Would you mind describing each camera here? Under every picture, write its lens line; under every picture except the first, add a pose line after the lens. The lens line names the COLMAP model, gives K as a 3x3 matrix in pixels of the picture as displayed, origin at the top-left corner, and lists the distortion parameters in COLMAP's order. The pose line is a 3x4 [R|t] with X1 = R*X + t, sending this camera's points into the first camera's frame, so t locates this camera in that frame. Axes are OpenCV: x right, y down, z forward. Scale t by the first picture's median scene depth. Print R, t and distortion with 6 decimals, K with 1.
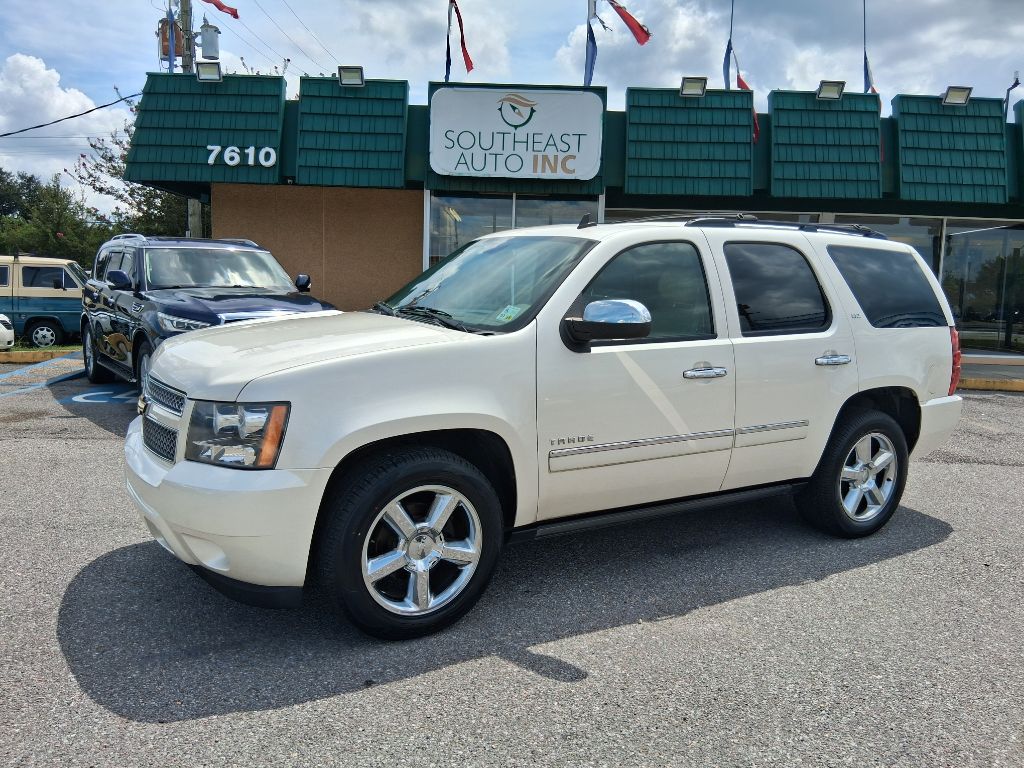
lens RADIAL K [[817.6, 0, 519.7], [0, 817.6, 402.3], [0, 0, 1]] dist [0.074037, -0.149046]
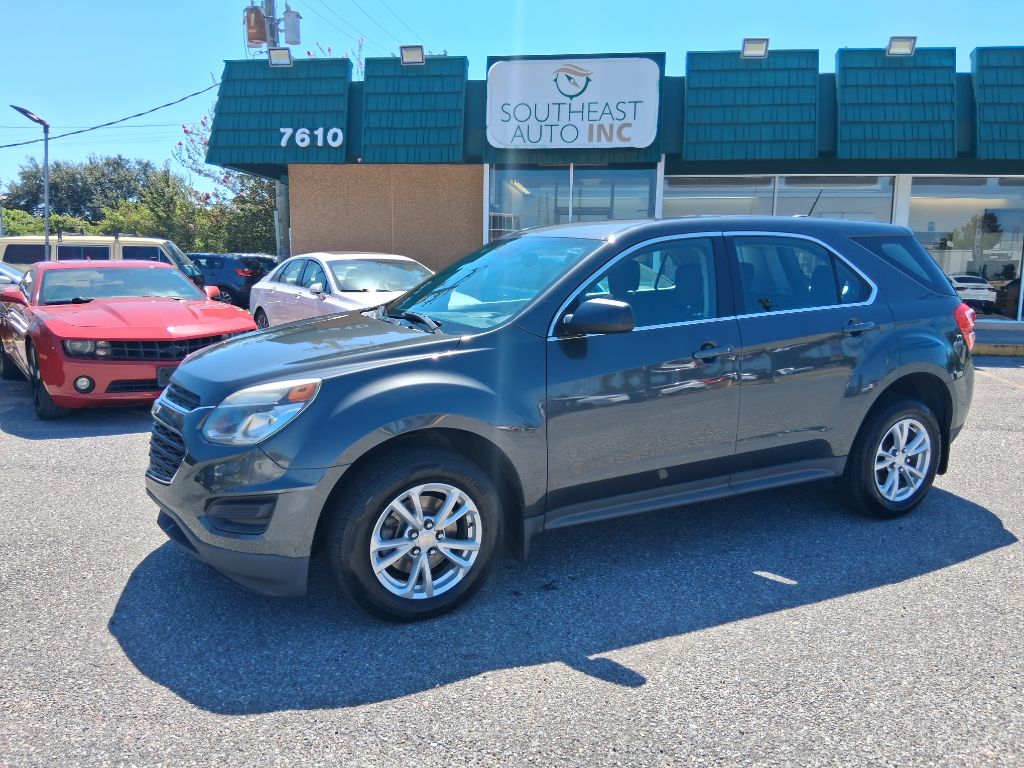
lens RADIAL K [[817.6, 0, 506.0], [0, 817.6, 403.9], [0, 0, 1]] dist [0.074037, -0.149046]
pose [[0.990955, 0.005769, -0.134072, 0.051524], [-0.001341, 0.999451, 0.033094, 0.006149], [0.134190, -0.032615, 0.990419, -0.018451]]
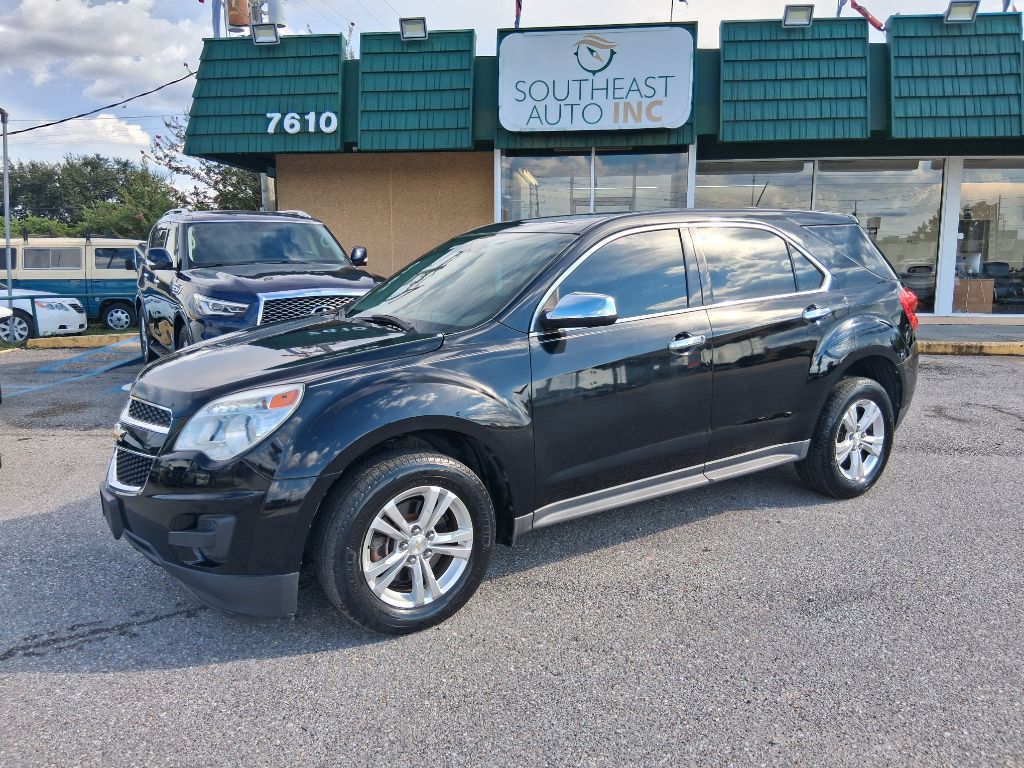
lens RADIAL K [[817.6, 0, 504.6], [0, 817.6, 406.1], [0, 0, 1]] dist [0.074037, -0.149046]
pose [[0.992584, -0.010802, -0.121081, 0.003266], [0.015796, 0.999060, 0.040359, -0.009536], [0.120532, -0.041973, 0.991822, 0.080400]]
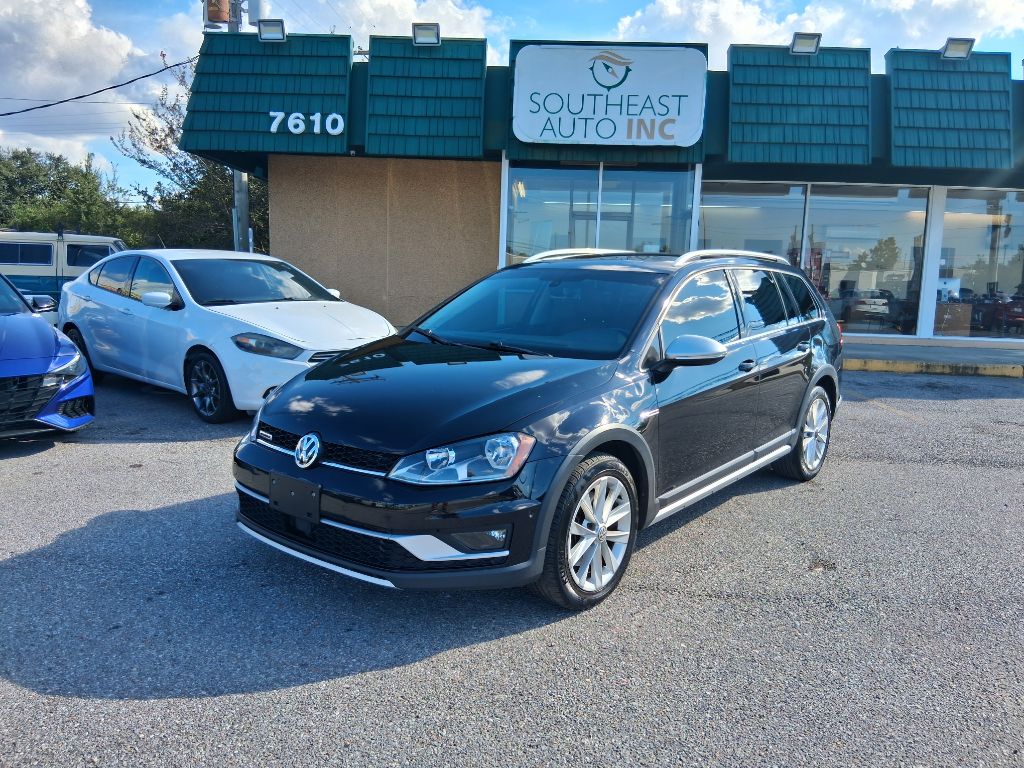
lens RADIAL K [[817.6, 0, 511.4], [0, 817.6, 404.2], [0, 0, 1]] dist [0.074037, -0.149046]
pose [[0.999524, 0.005836, -0.030301, -0.079678], [-0.005184, 0.999754, 0.021548, -0.006474], [0.030419, -0.021381, 0.999309, 0.082090]]
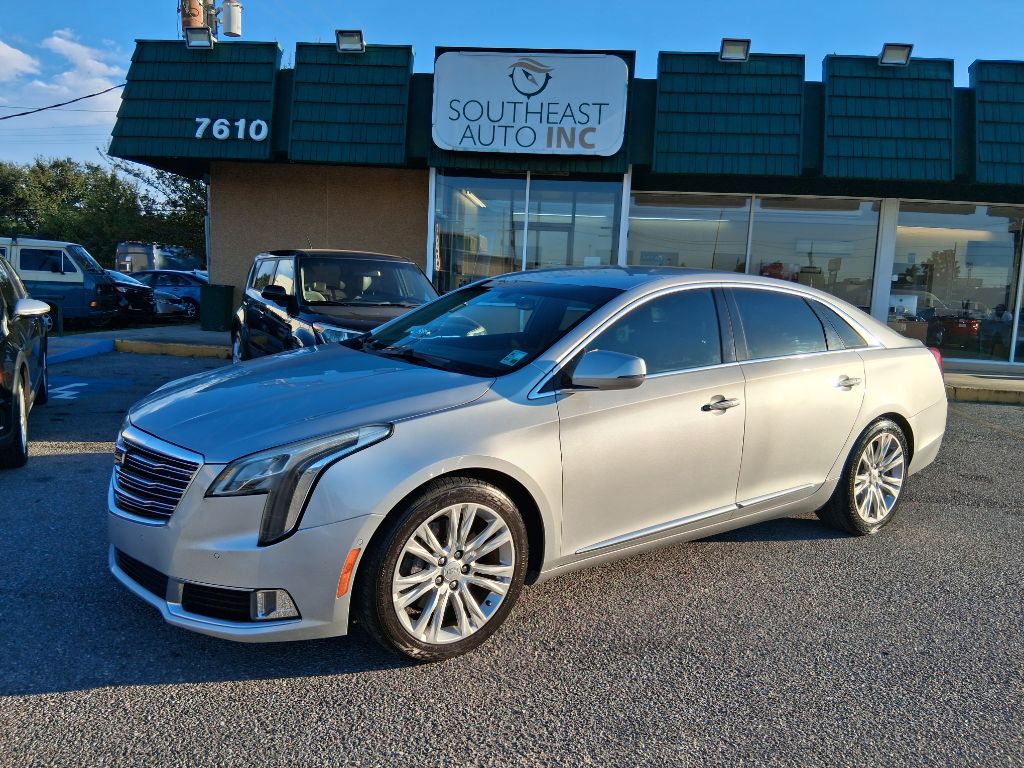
lens RADIAL K [[817.6, 0, 515.2], [0, 817.6, 405.1], [0, 0, 1]] dist [0.074037, -0.149046]
pose [[0.996514, 0.027639, -0.078716, 0.057860], [-0.027042, 0.999597, 0.008641, -0.008604], [0.078923, -0.006482, 0.996860, 0.109277]]
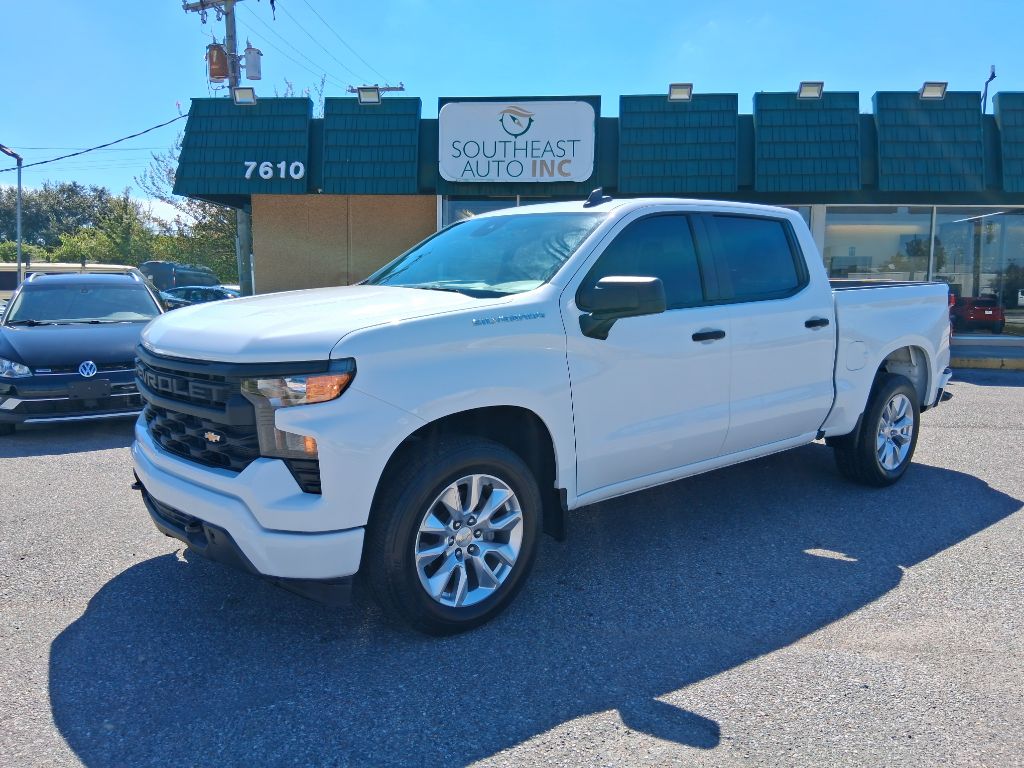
lens RADIAL K [[817.6, 0, 513.7], [0, 817.6, 403.4], [0, 0, 1]] dist [0.074037, -0.149046]
pose [[0.996881, -0.010710, -0.078196, 0.072155], [0.010995, 0.999934, 0.003208, 0.018965], [0.078156, -0.004057, 0.996933, -0.094873]]
